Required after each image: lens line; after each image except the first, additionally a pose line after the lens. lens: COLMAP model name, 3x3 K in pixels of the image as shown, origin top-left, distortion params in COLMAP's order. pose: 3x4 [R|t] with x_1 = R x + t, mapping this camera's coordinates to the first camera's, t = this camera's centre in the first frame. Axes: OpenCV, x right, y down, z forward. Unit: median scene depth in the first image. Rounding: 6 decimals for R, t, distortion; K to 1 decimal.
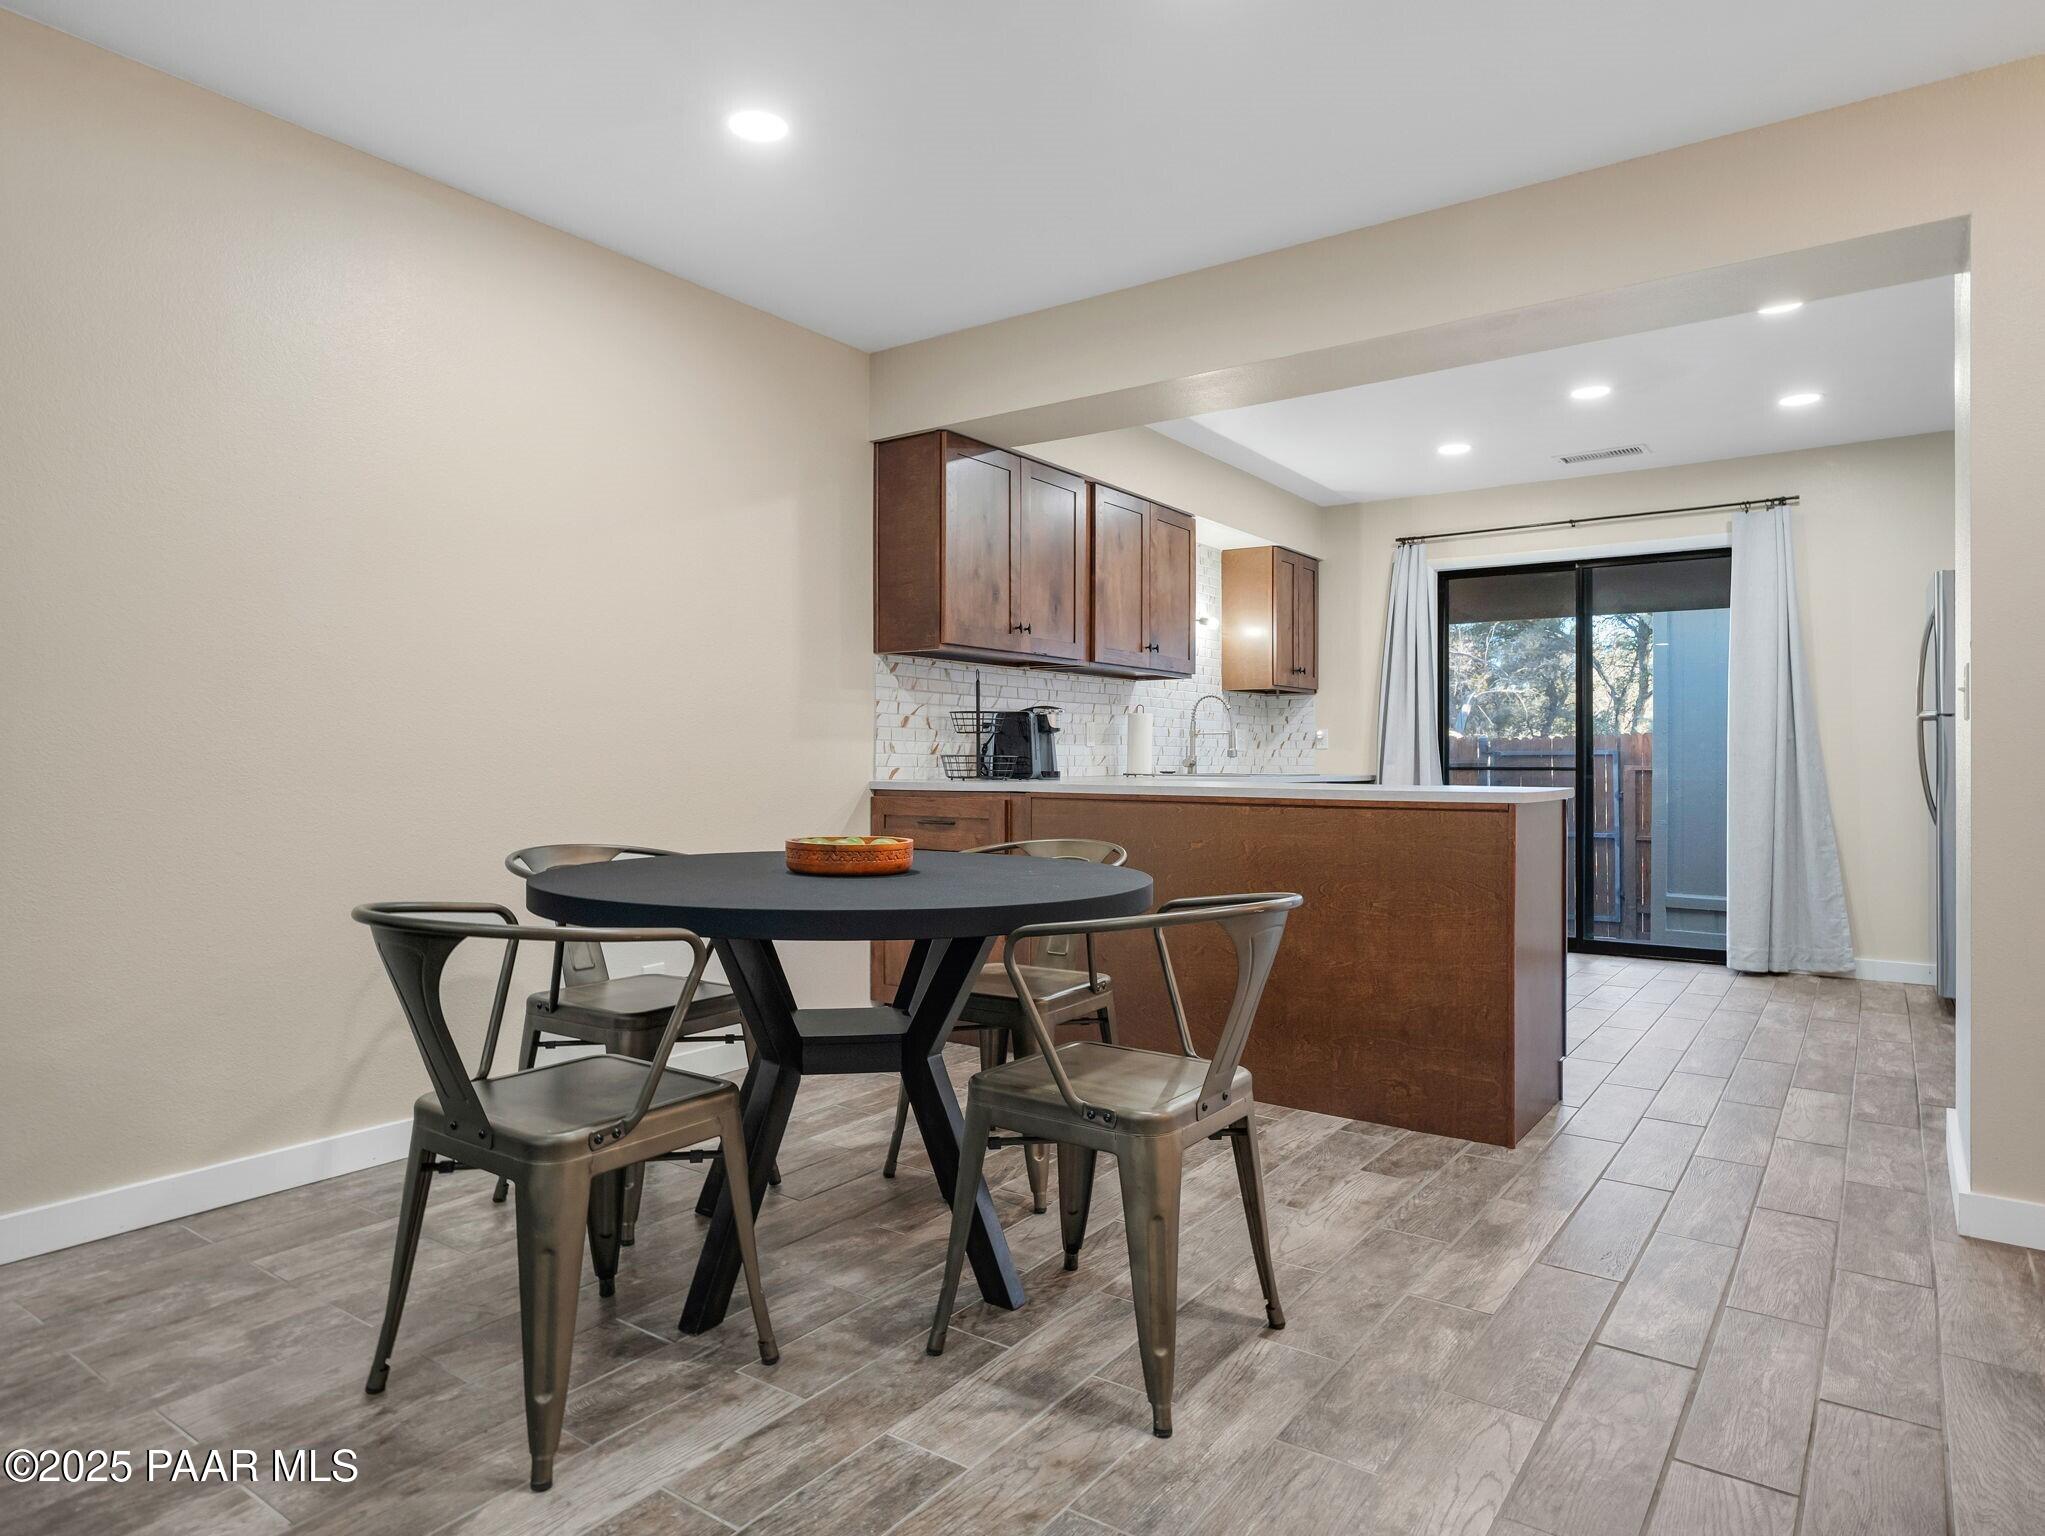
lens RADIAL K [[1248.9, 0, 1095.2], [0, 1248.9, 771.3], [0, 0, 1]] dist [-0.006864, -0.000641]
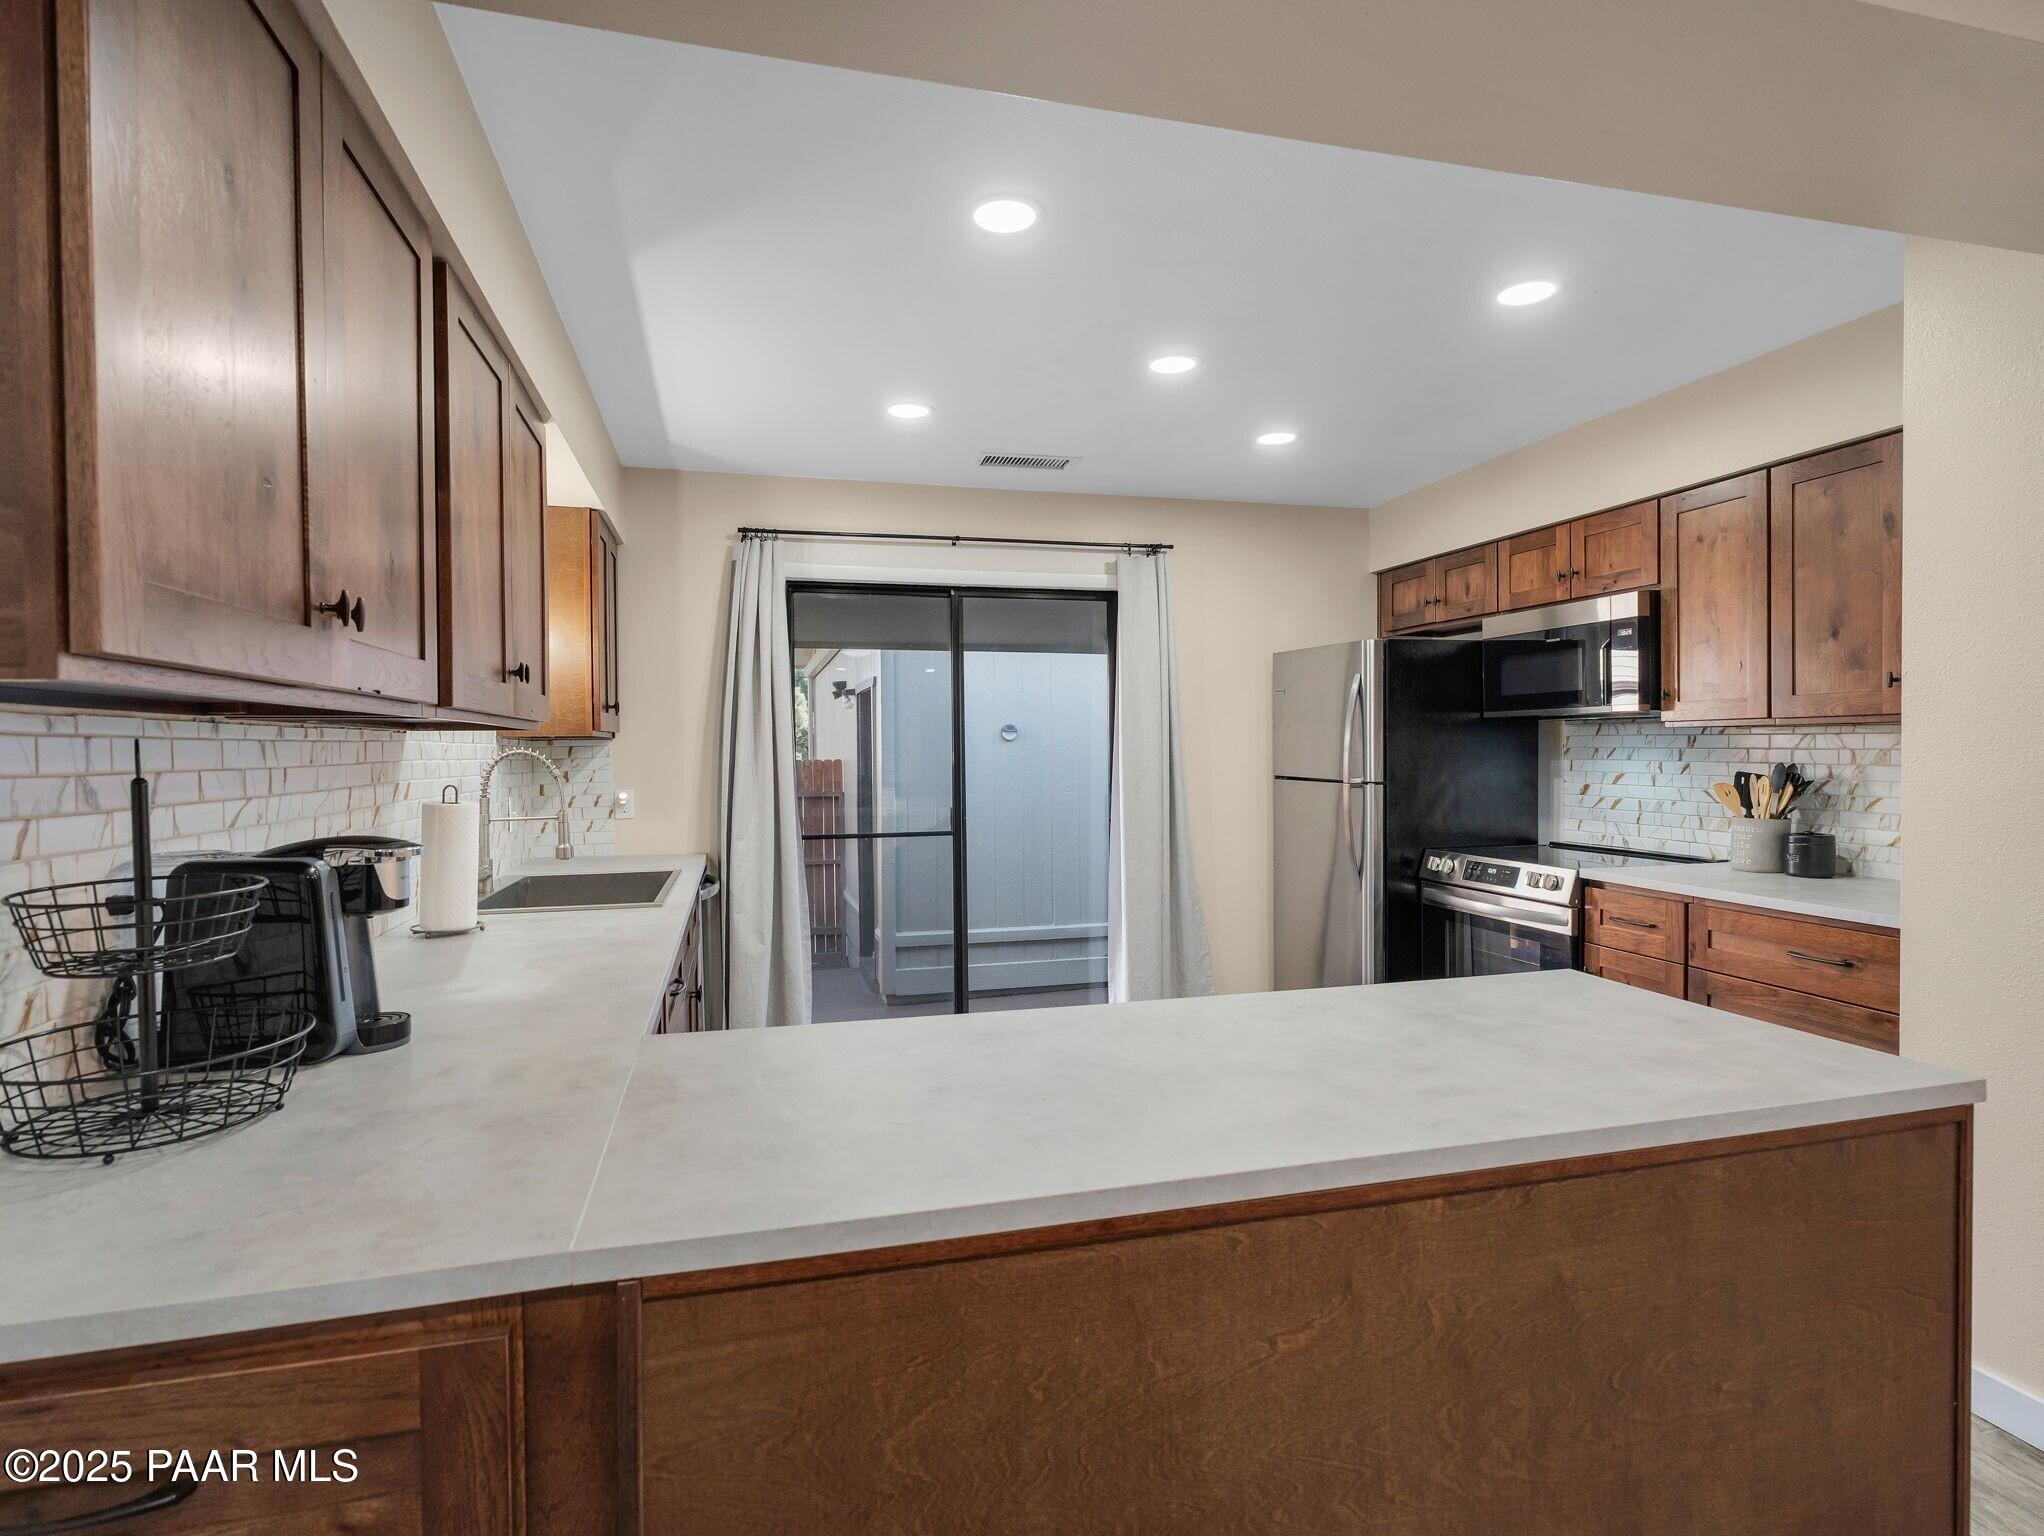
lens RADIAL K [[1029.5, 0, 1022.0], [0, 1029.5, 768.0], [0, 0, 1]] dist [-0.002615, 0.000096]
pose [[0.677983, -0.016685, 0.734888, -0.101808], [0.012193, 0.999860, 0.011452, -0.059142], [-0.734977, 0.001197, 0.678091, 0.542063]]
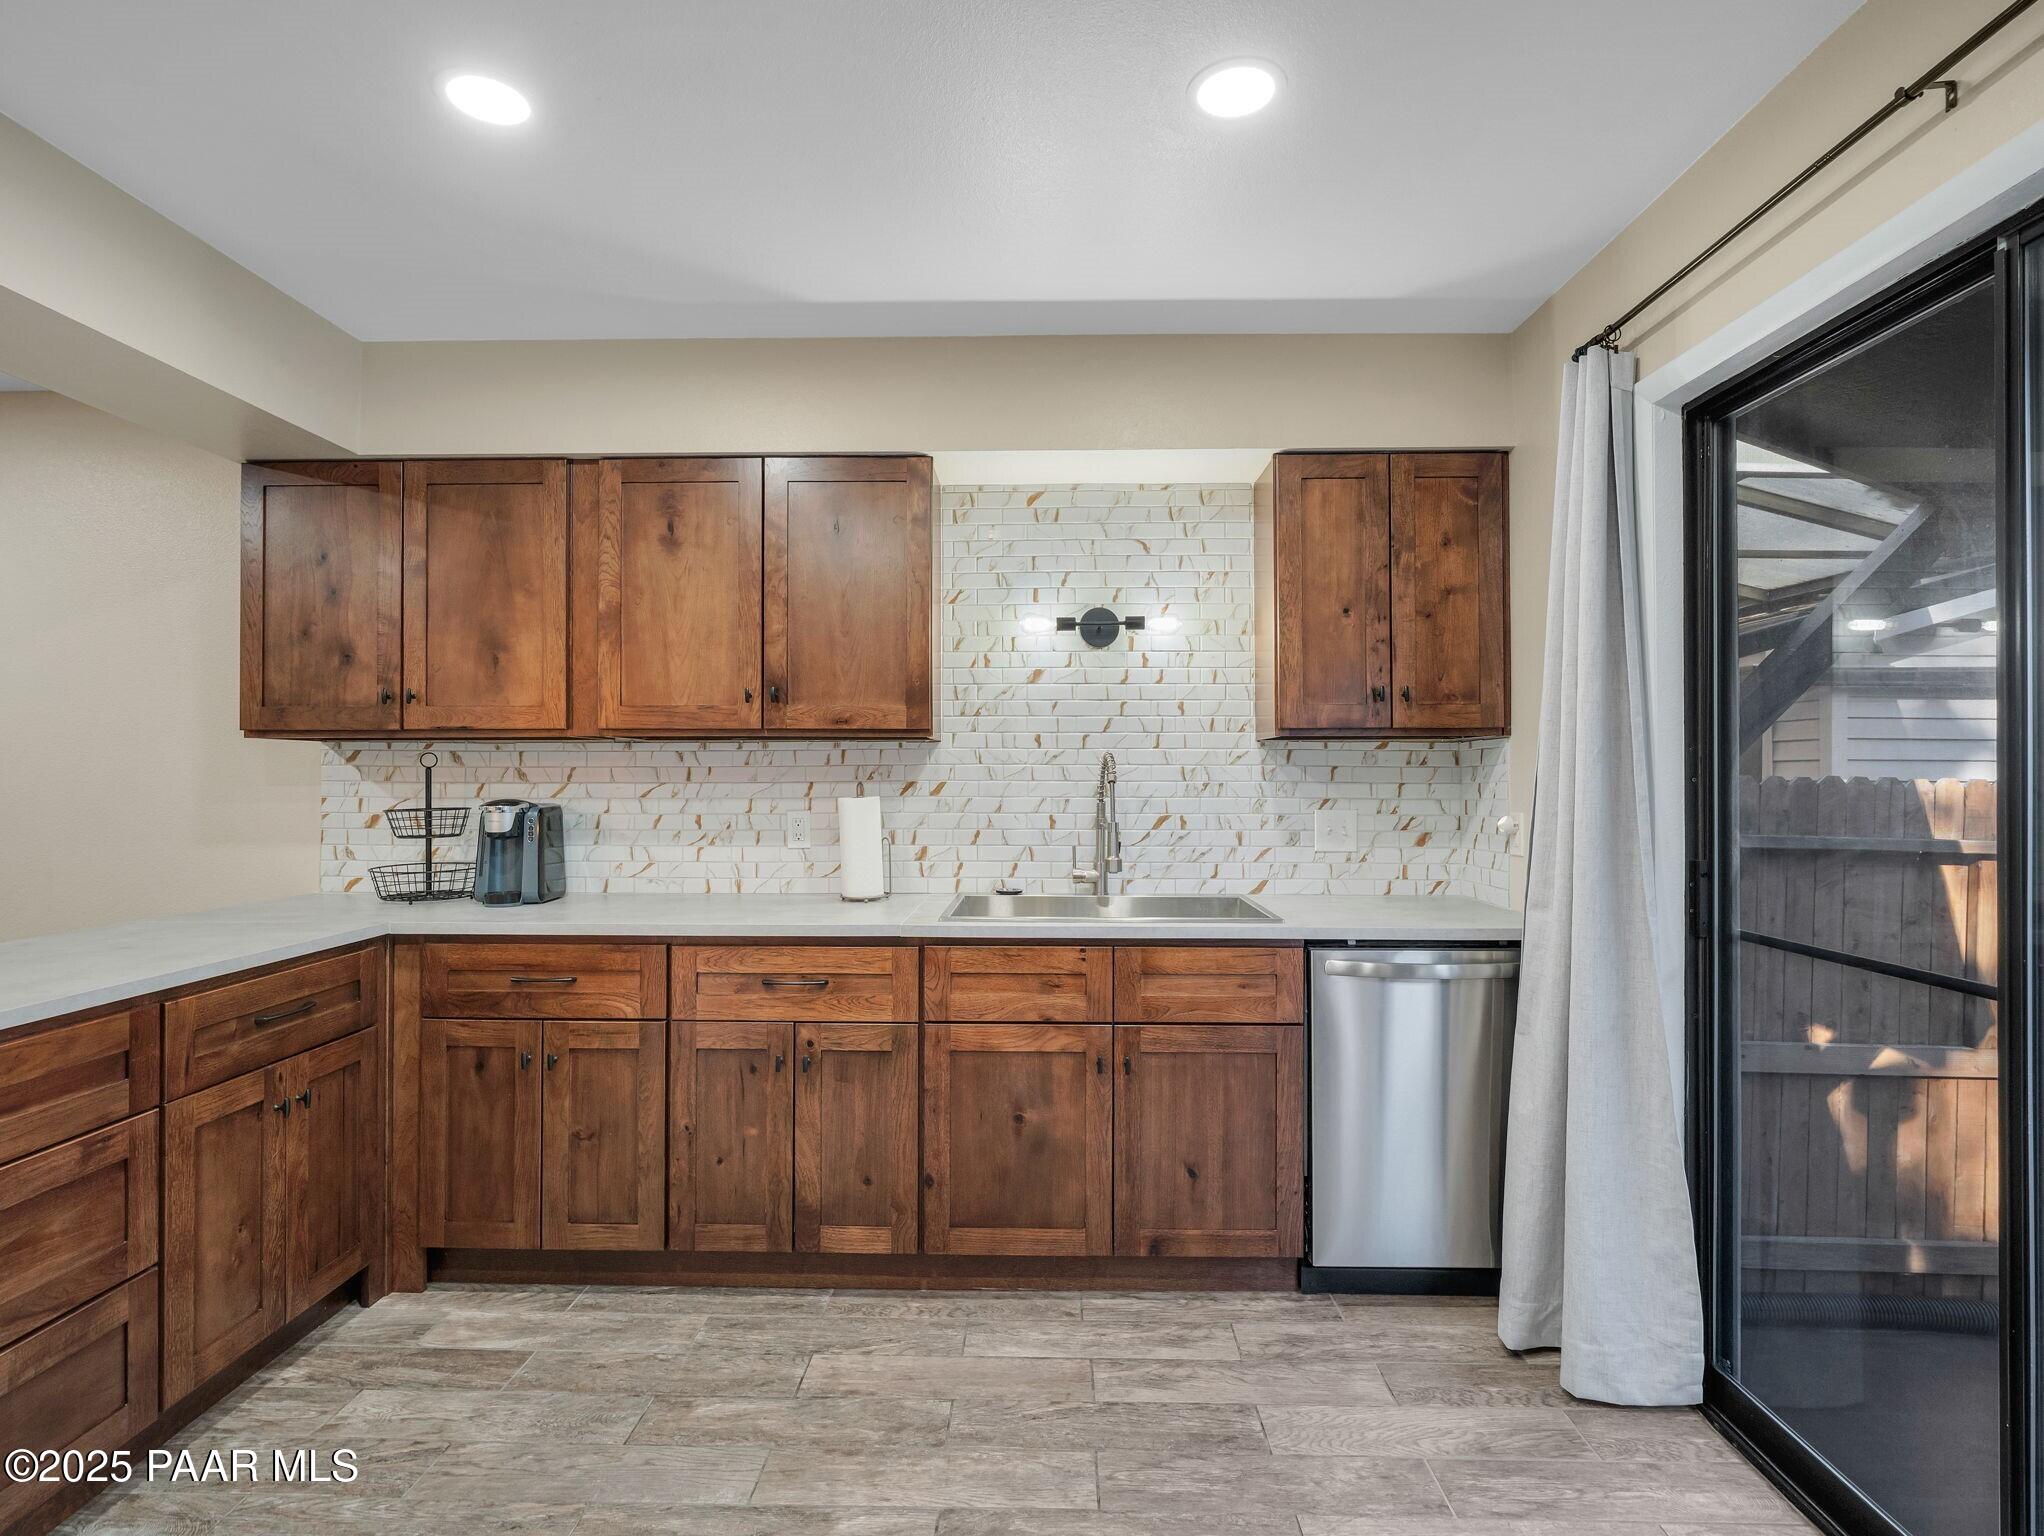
lens RADIAL K [[1076.9, 0, 1022.0], [0, 1076.9, 768.0], [0, 0, 1]] dist [-0.005582, -0.000322]
pose [[0.521348, -0.005245, -0.853328, 0.505648], [-0.007241, 0.999918, -0.010570, -0.053223], [0.853313, 0.011690, 0.521267, 0.755869]]
